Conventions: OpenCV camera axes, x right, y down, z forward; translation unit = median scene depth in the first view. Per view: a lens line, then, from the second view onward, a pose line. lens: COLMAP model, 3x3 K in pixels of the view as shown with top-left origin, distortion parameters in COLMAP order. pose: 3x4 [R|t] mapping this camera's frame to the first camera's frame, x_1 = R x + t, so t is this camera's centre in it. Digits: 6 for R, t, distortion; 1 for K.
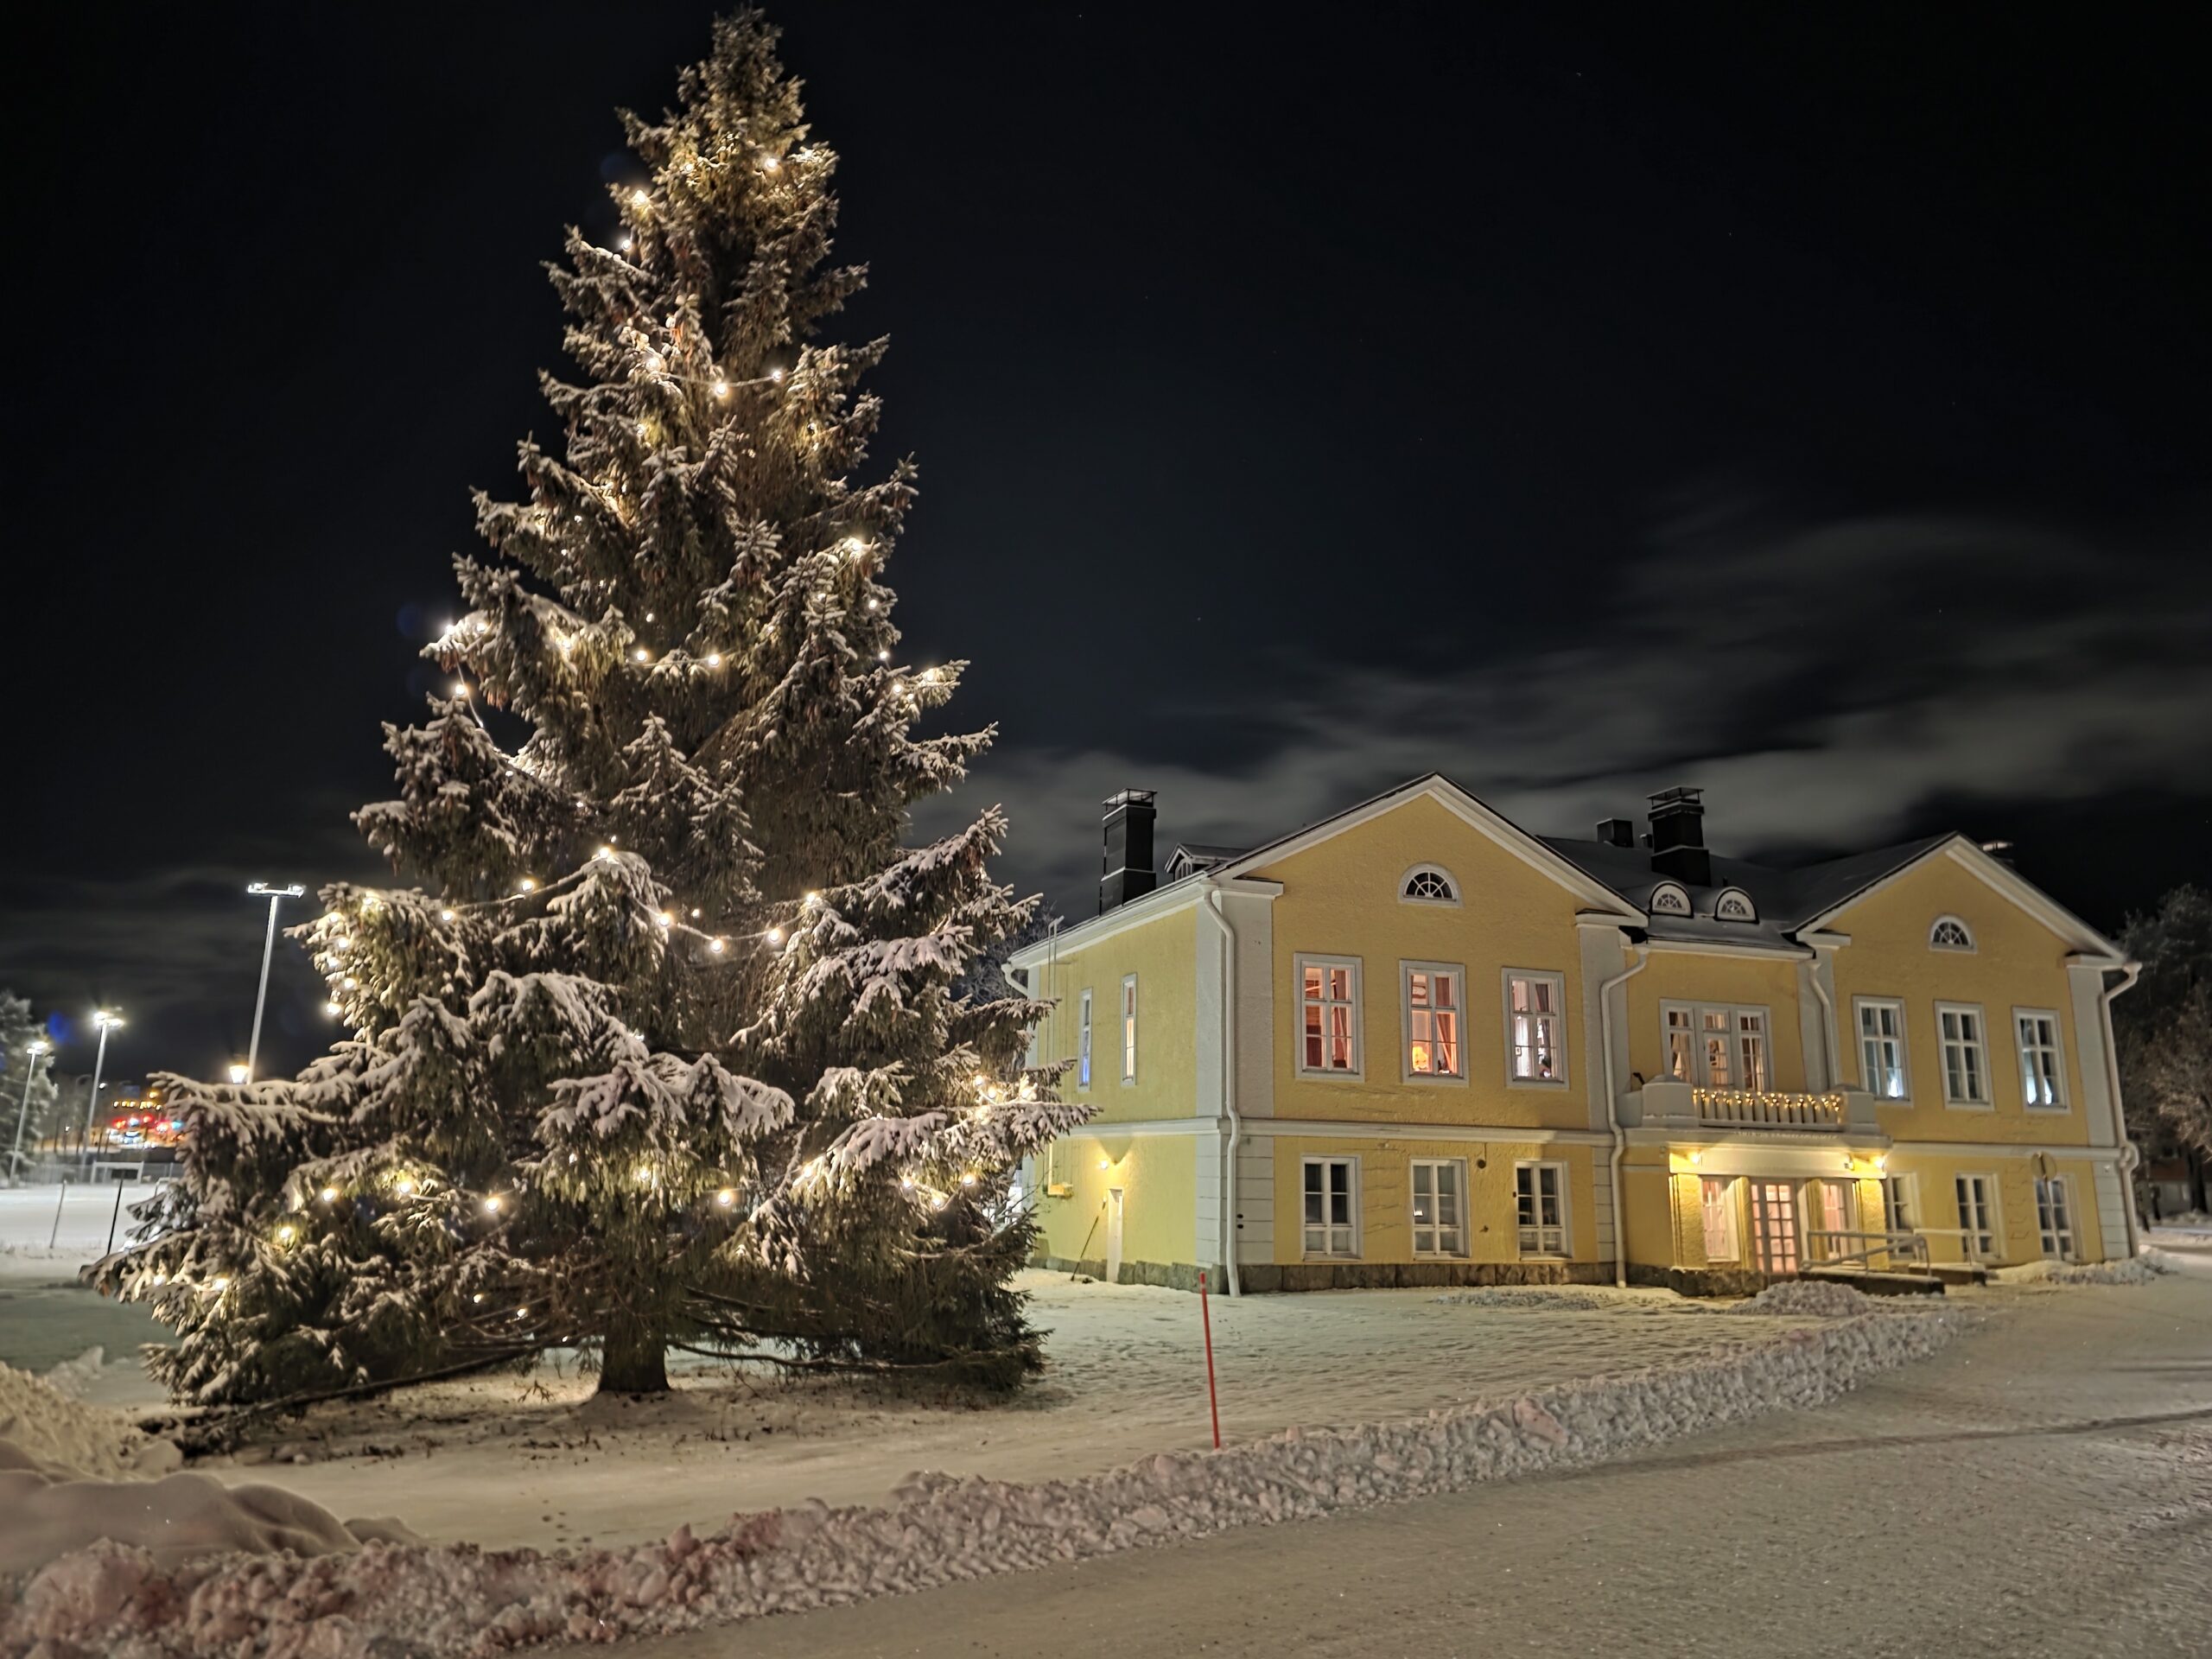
lens RADIAL K [[1517.8, 0, 1107.1], [0, 1517.8, 811.1], [0, 0, 1]] dist [0.054598, -0.079364]
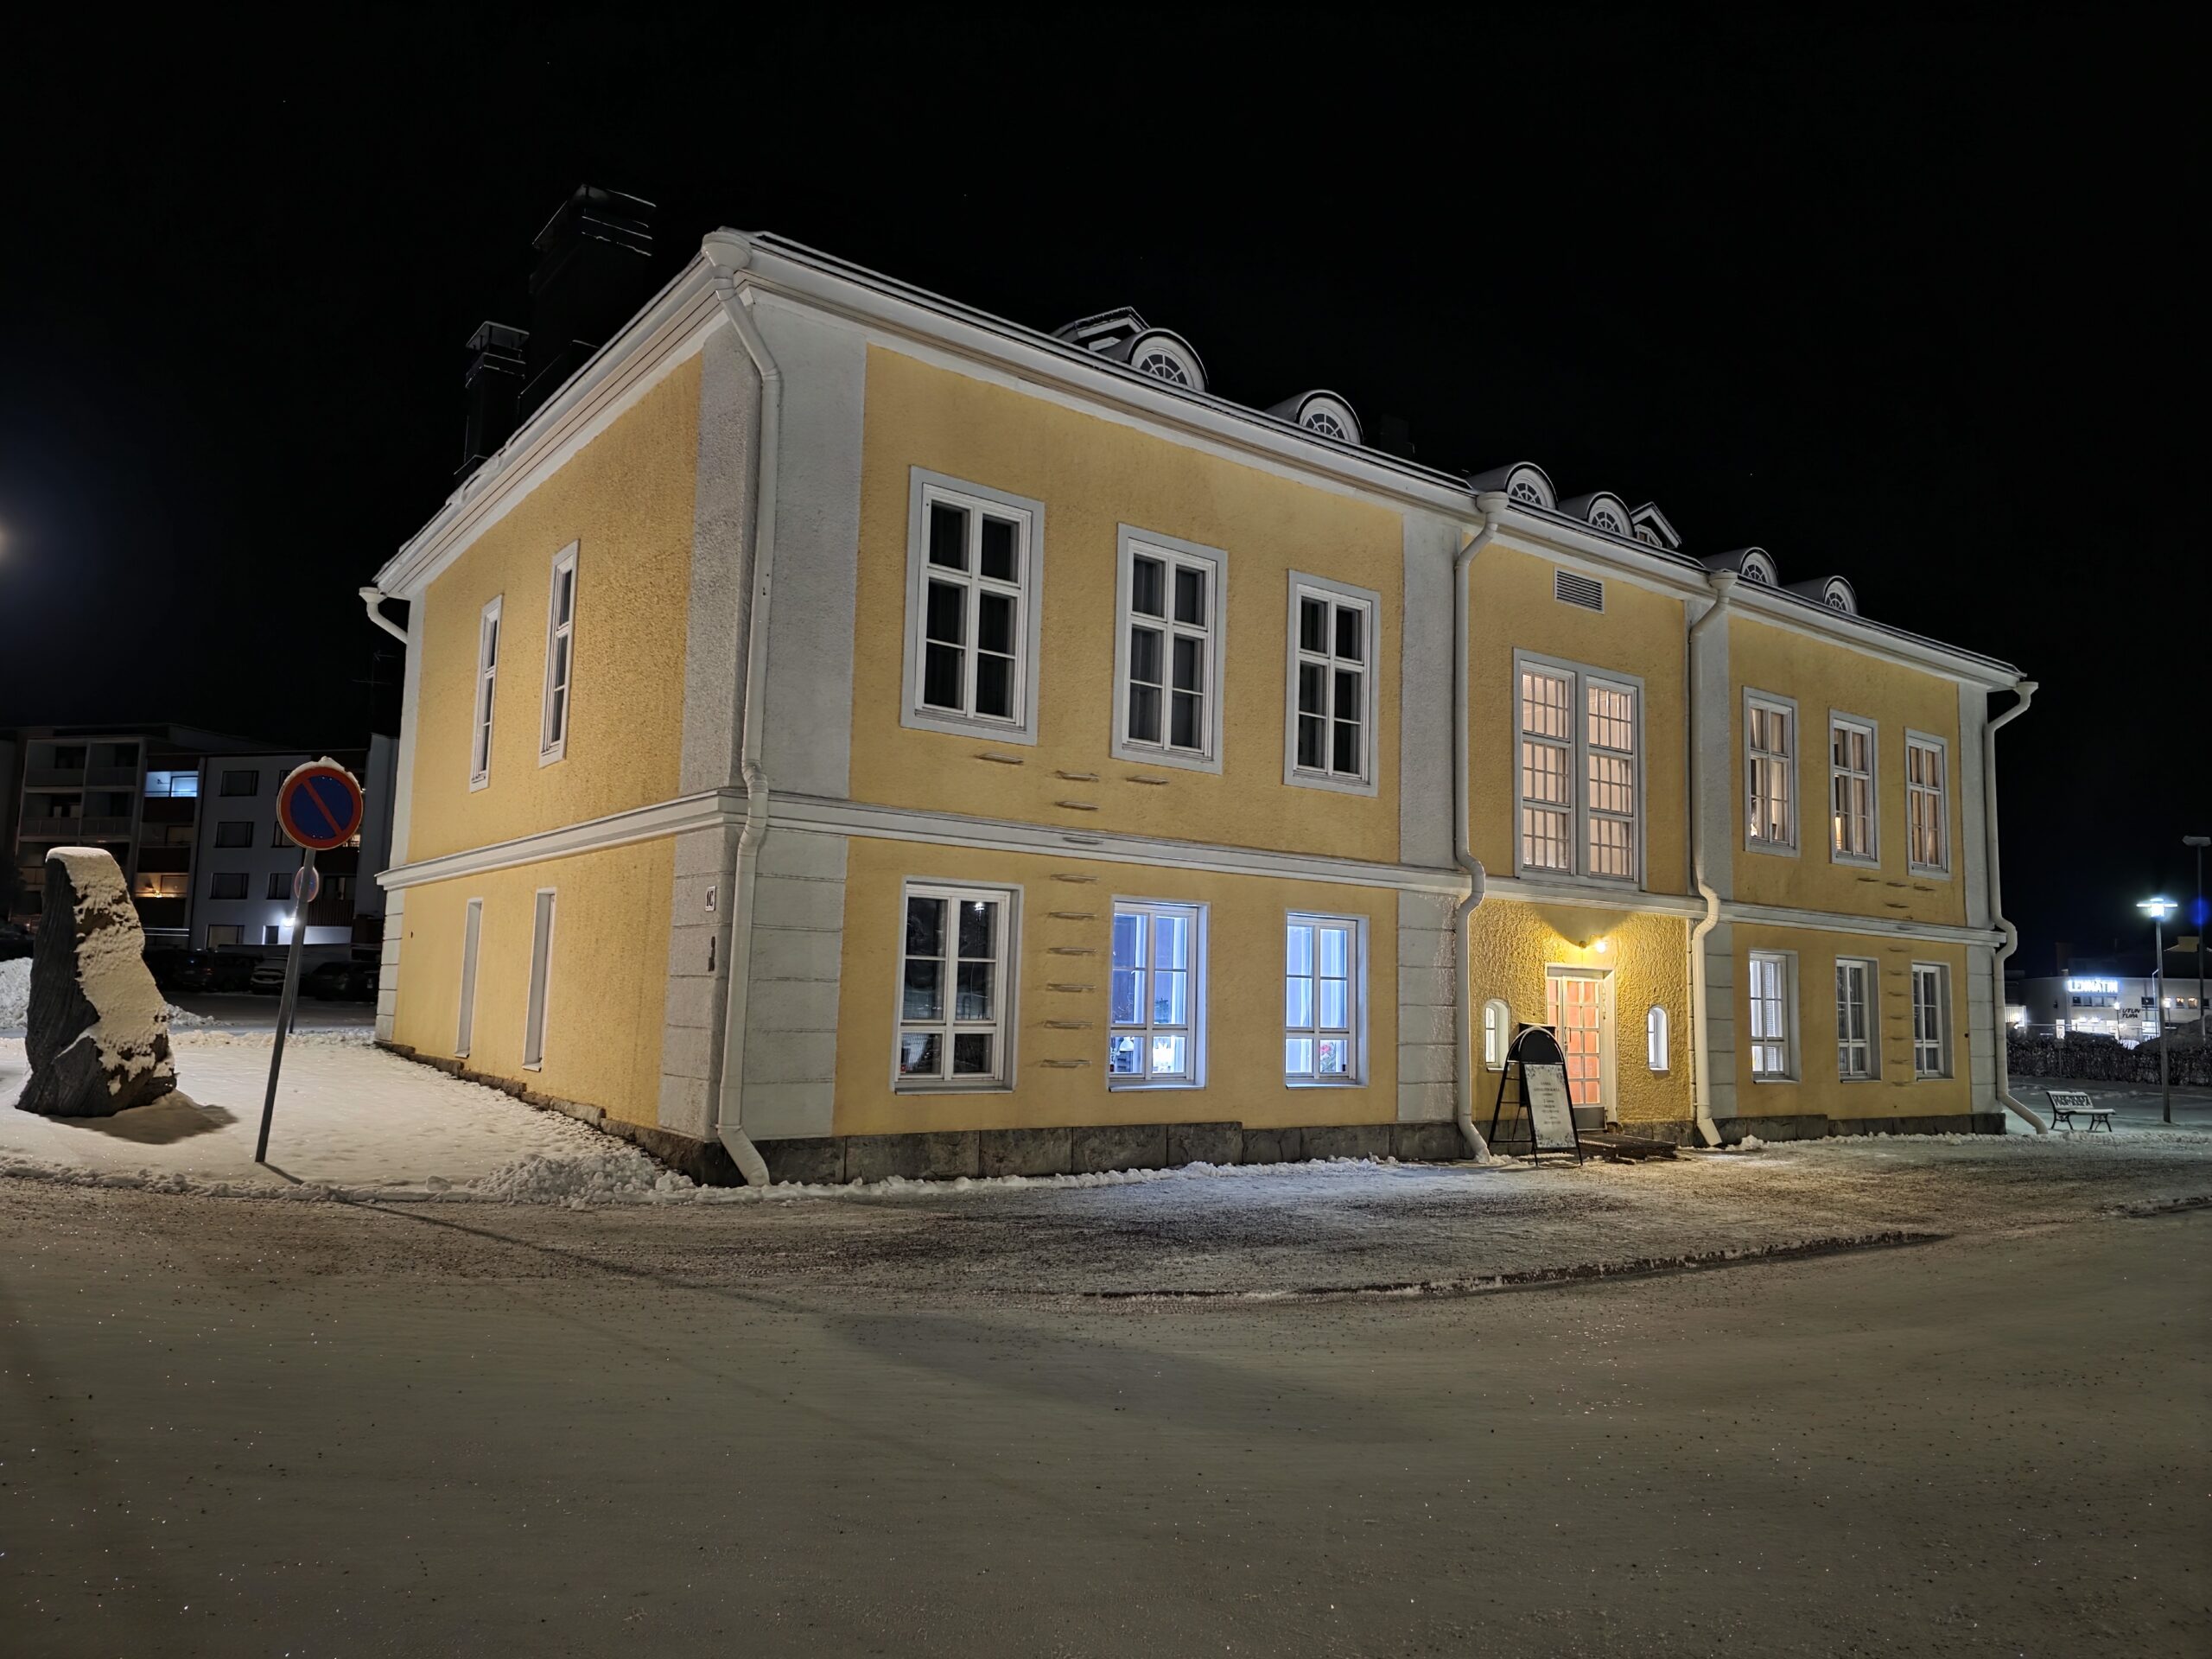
lens RADIAL K [[1469.7, 0, 1106.0], [0, 1469.7, 829.5], [0, 0, 1]] dist [0.082026, -0.143545]
pose [[0.957185, 0.037722, 0.287009, 0.052232], [-0.070467, 0.992012, 0.104629, 0.146893], [-0.280769, -0.120374, 0.952197, 0.508738]]
